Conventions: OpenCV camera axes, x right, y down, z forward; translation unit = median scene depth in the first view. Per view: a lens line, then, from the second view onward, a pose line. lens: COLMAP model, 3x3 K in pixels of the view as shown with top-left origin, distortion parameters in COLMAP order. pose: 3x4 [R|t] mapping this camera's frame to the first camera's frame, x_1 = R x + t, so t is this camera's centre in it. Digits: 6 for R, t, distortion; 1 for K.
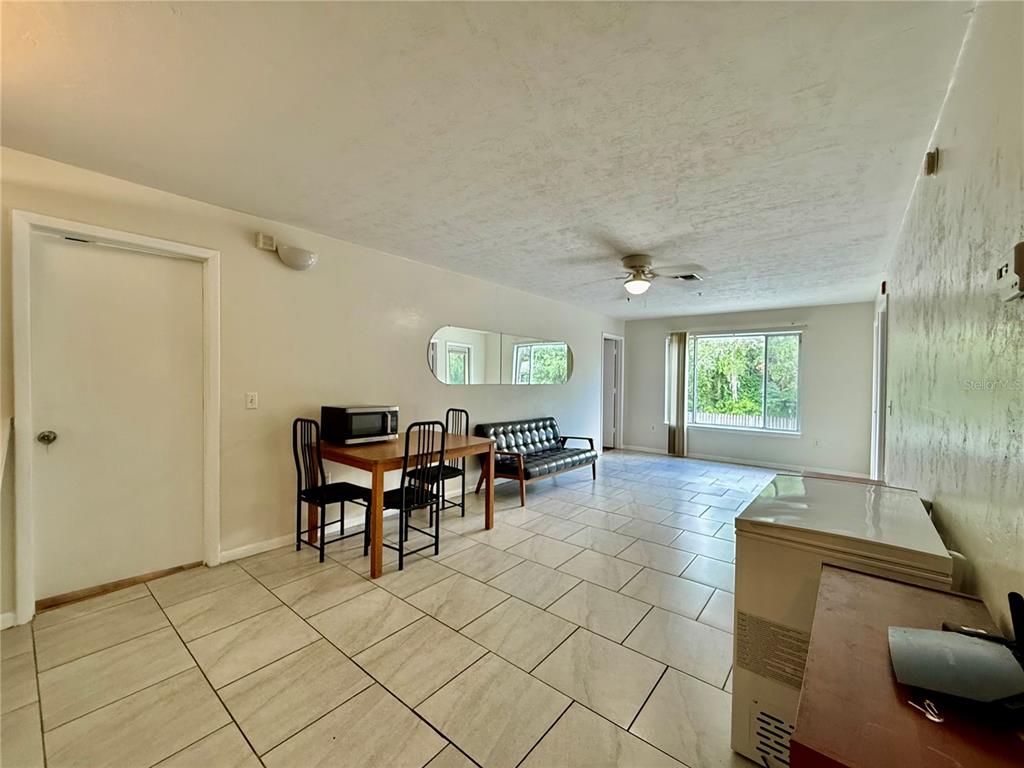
lens RADIAL K [[409.3, 0, 512.0], [0, 409.3, 384.0], [0, 0, 1]] dist [0.000829, 0.000242]
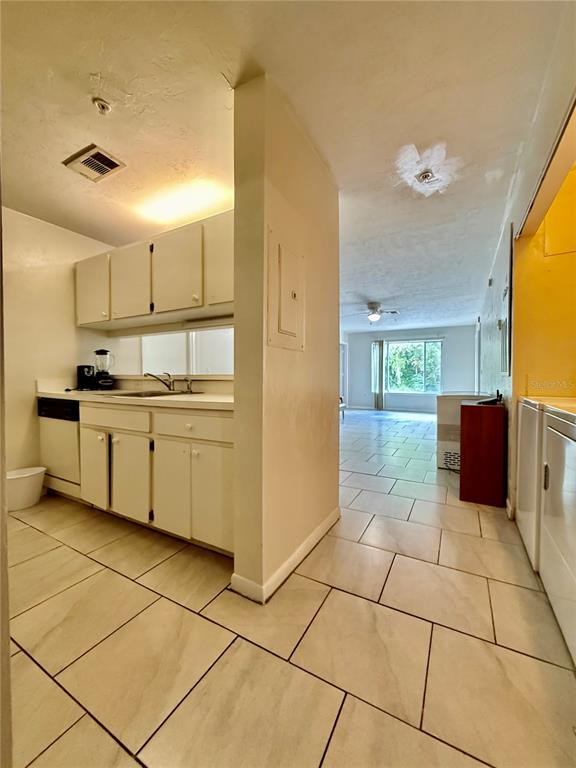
lens RADIAL K [[307.0, 0, 288.0], [0, 307.0, 384.0], [0, 0, 1]] dist [0.000829, 0.000242]
pose [[0.985330, -0.021632, 0.169282, -0.300786], [0.019498, 0.999708, 0.014262, 0.051970], [-0.169541, -0.010752, 0.985464, -0.351848]]
